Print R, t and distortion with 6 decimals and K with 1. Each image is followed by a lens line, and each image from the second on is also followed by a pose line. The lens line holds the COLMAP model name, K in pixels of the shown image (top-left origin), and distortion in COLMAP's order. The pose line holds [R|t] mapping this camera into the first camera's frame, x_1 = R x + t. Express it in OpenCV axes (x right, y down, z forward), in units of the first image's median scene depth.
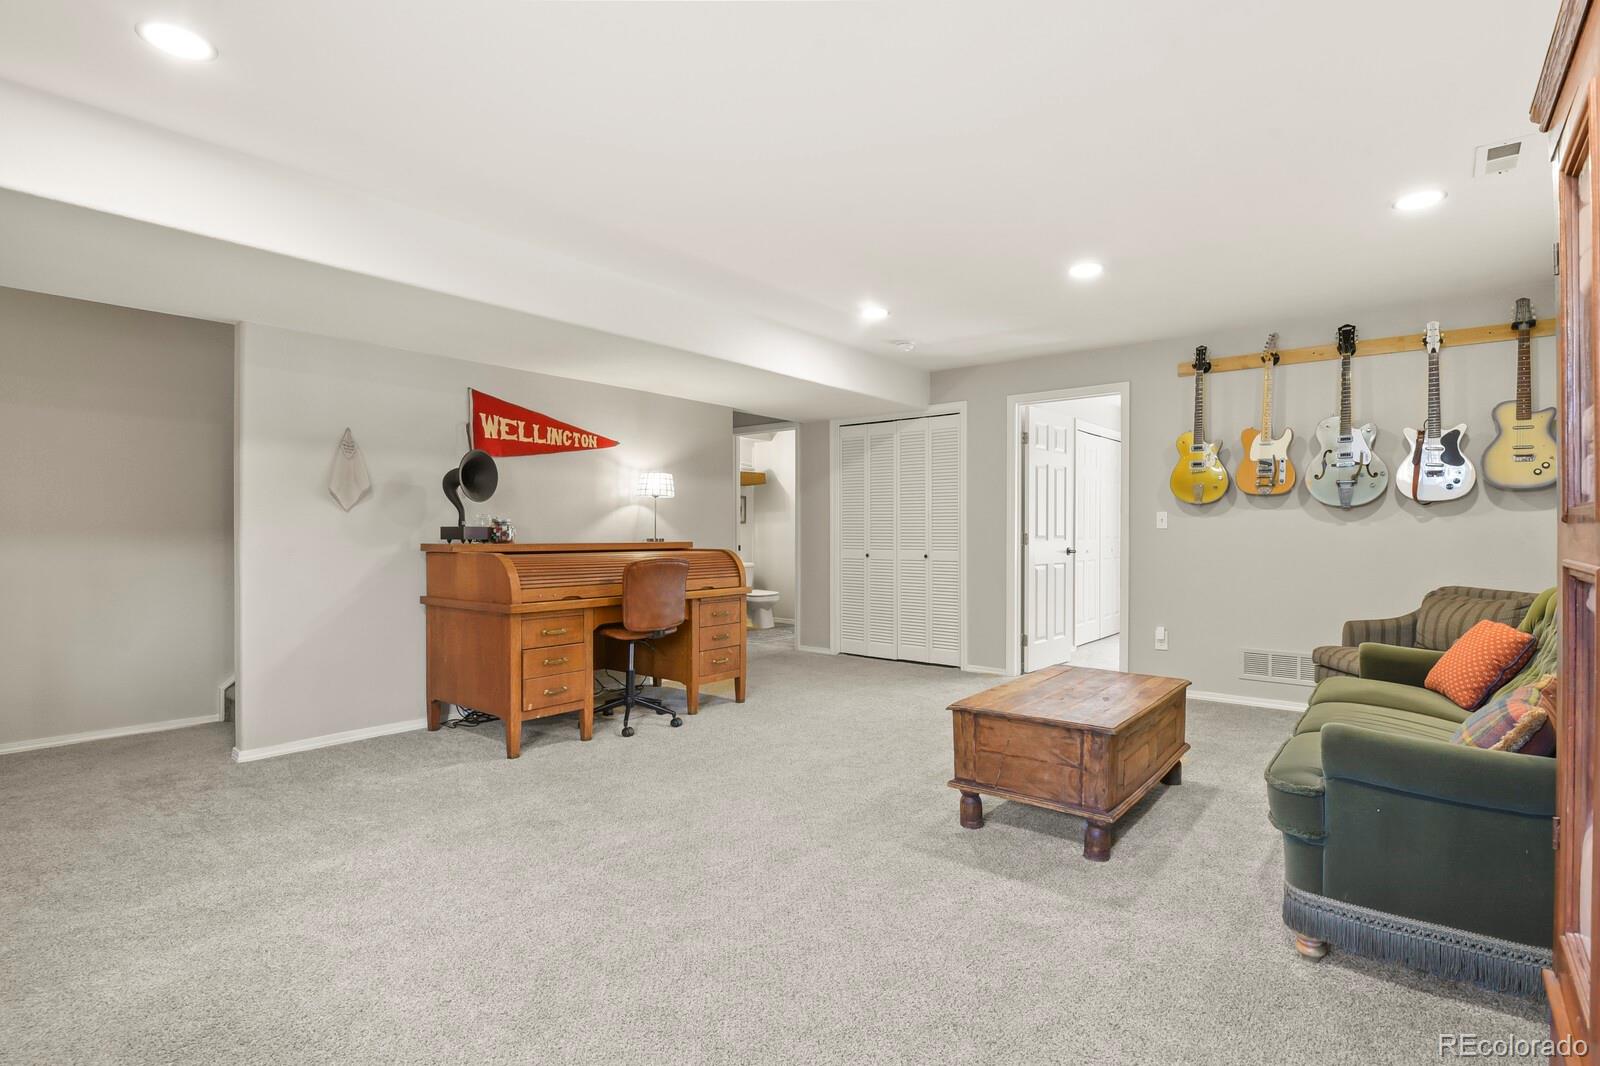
lens RADIAL K [[777.4, 0, 808.1], [0, 777.4, 533.8], [0, 0, 1]] dist [-0.002830, -0.008554]
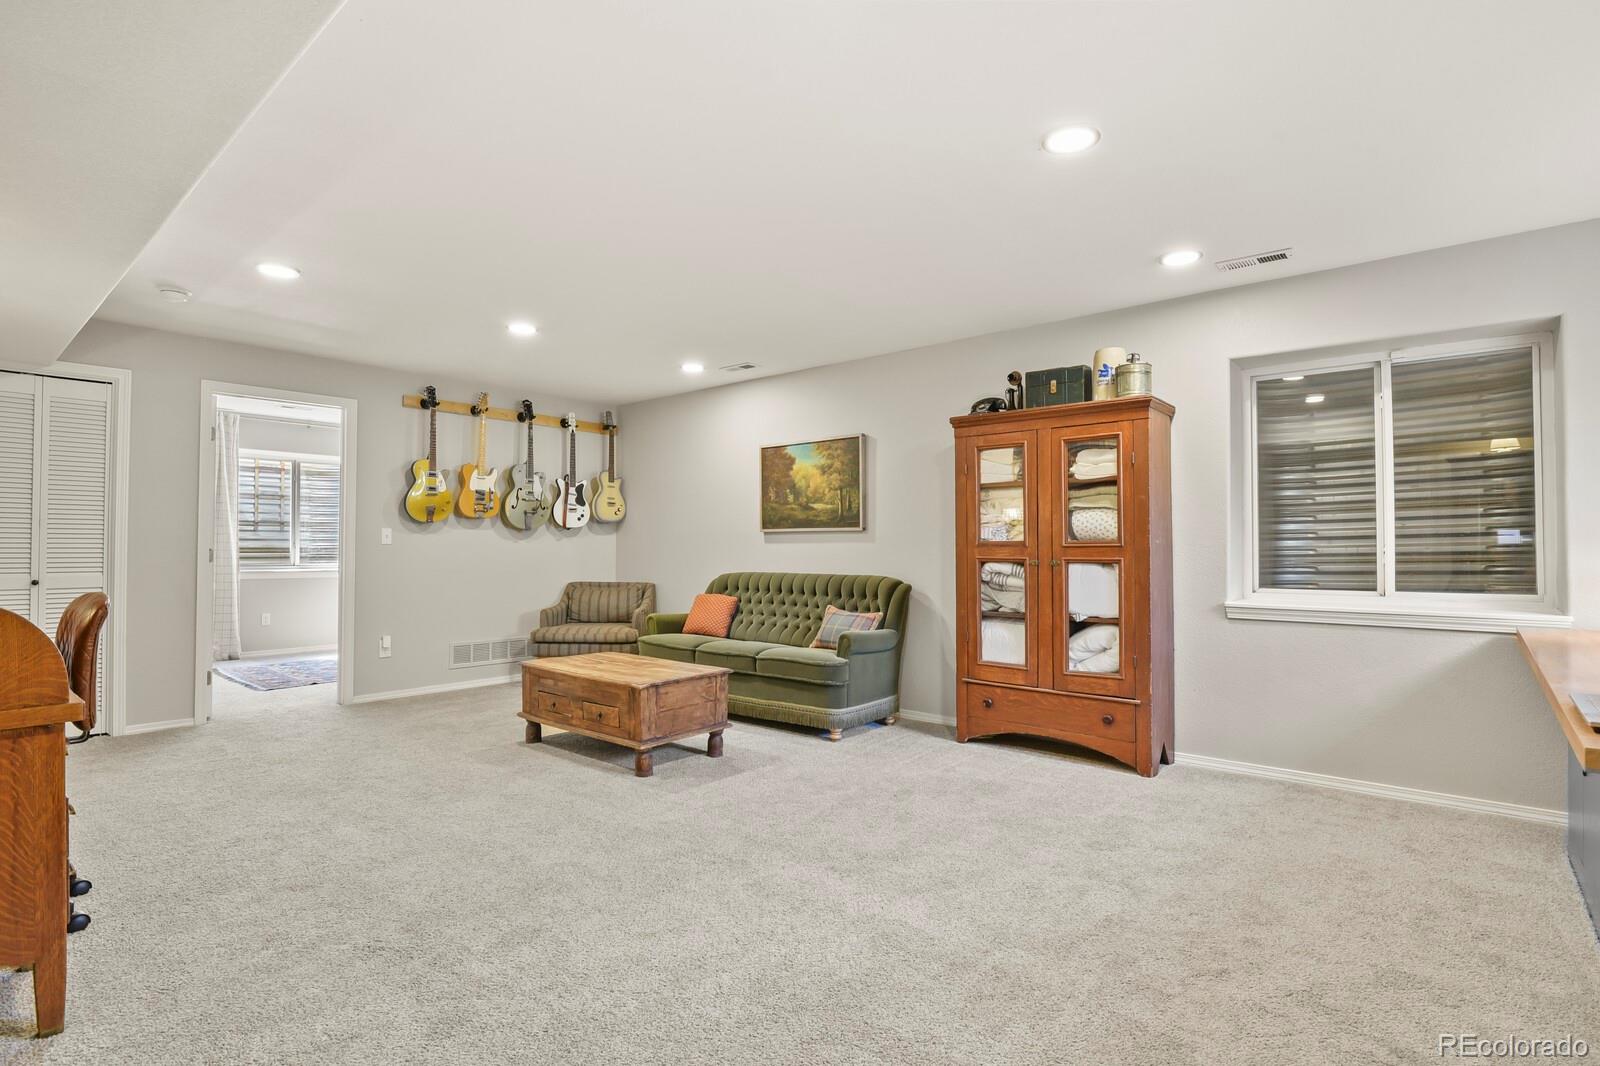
lens RADIAL K [[777.4, 0, 808.1], [0, 777.4, 533.8], [0, 0, 1]] dist [-0.002830, -0.008554]
pose [[0.031553, 0.018433, 0.999332, -0.638840], [0.001005, 0.999829, -0.018473, -0.000512], [-0.999502, 0.001588, 0.031529, 0.408483]]
